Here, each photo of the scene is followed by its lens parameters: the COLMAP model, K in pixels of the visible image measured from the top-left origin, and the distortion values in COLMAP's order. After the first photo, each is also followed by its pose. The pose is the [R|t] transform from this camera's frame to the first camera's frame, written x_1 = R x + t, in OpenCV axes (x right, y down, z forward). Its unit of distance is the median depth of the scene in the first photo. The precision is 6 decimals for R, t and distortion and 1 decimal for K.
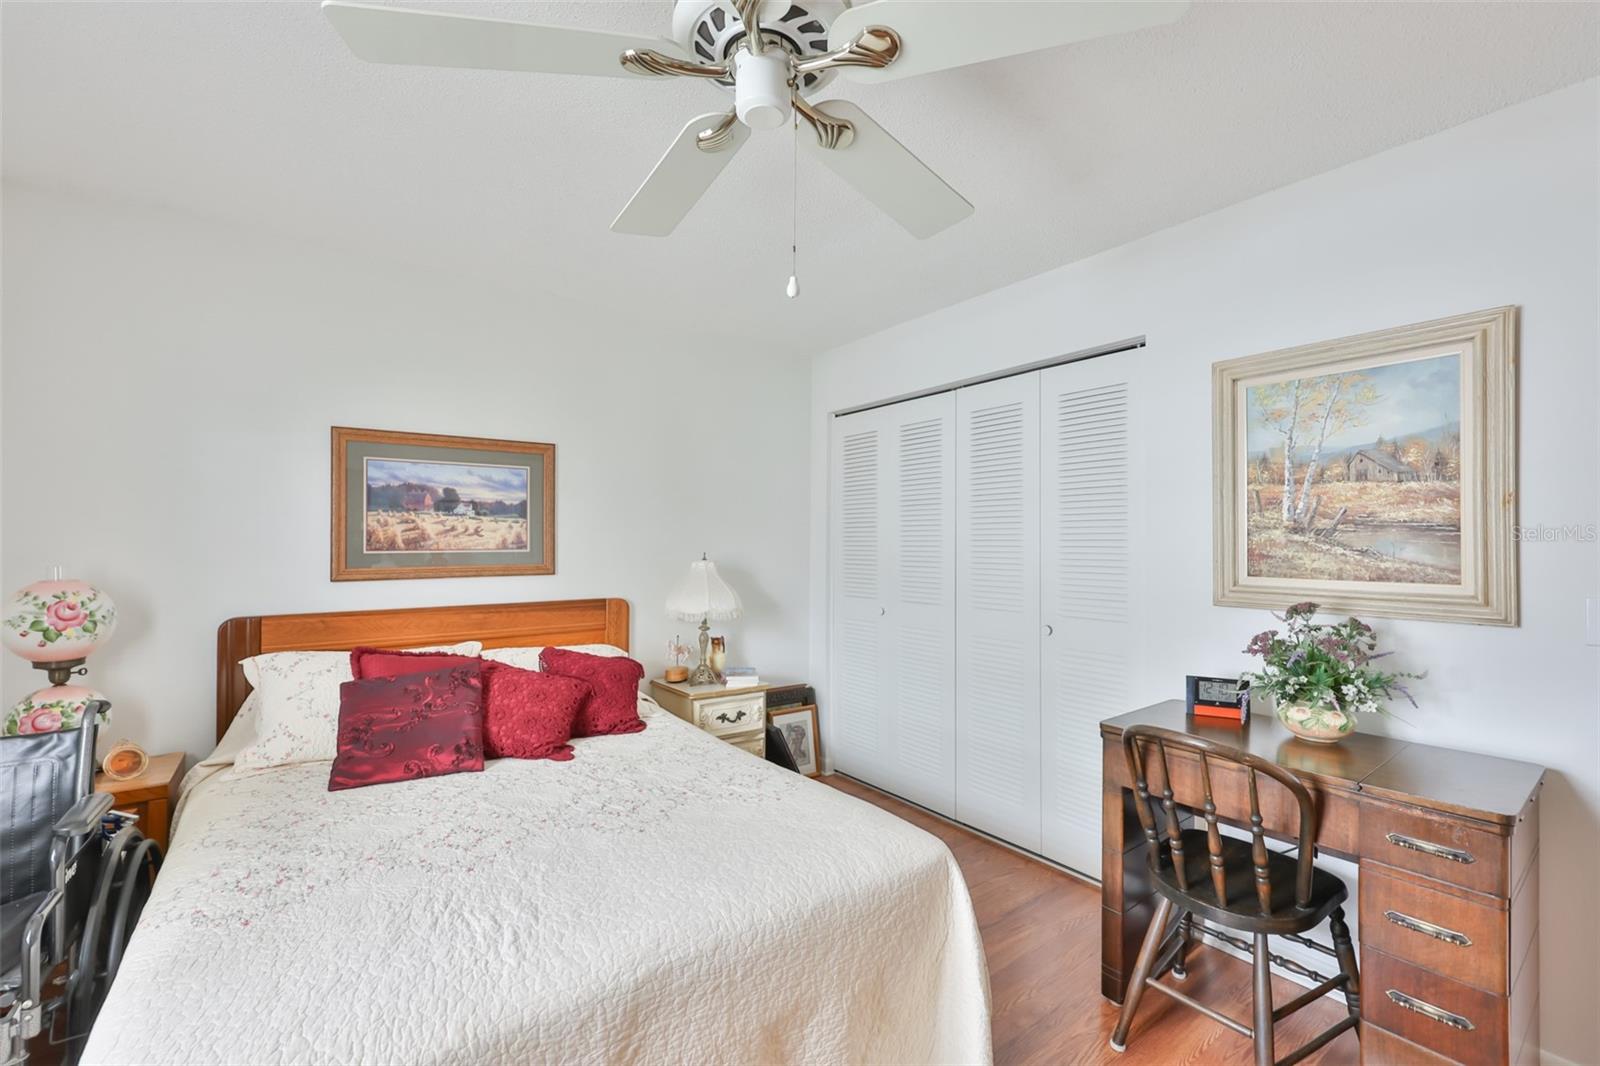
lens RADIAL K [[681.9, 0, 801.1], [0, 681.9, 535.7], [0, 0, 1]] dist [-0.001720, 0.000517]
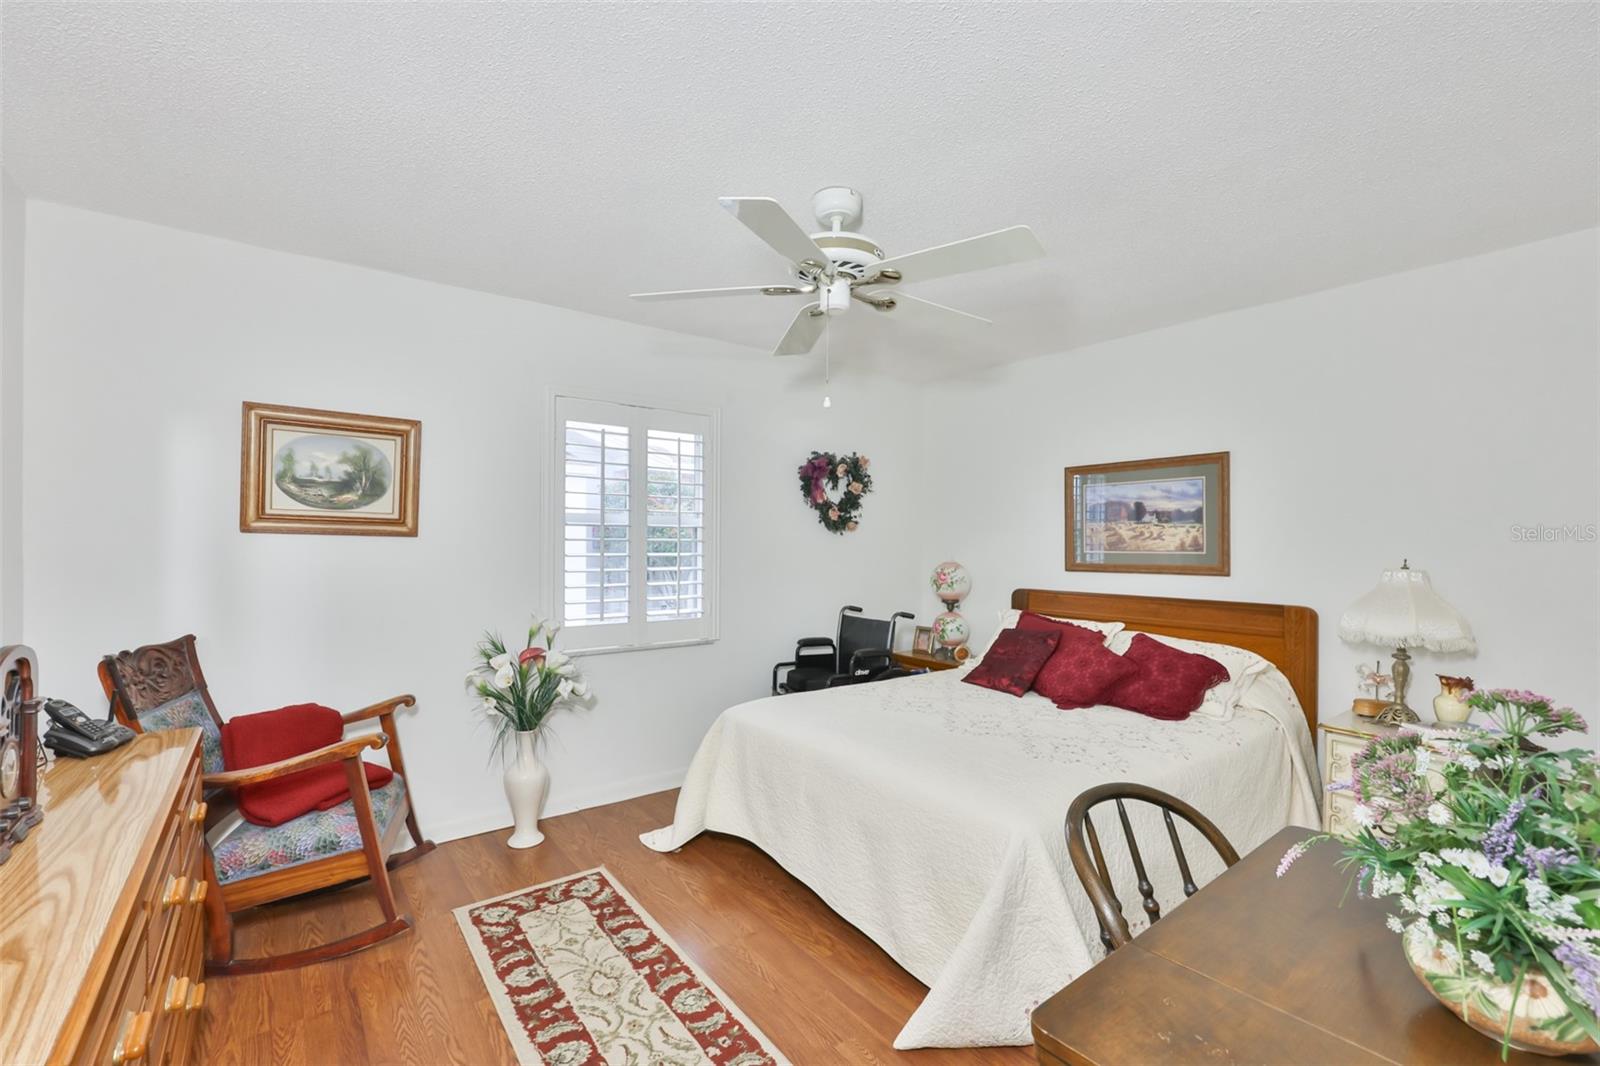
lens RADIAL K [[681.9, 0, 801.2], [0, 681.9, 533.3], [0, 0, 1]] dist [-0.001720, 0.000517]
pose [[0.003377, -0.017065, -0.999849, 0.720143], [0.001743, 0.999853, -0.017059, 0.008373], [0.999993, -0.001685, 0.003406, 0.365146]]
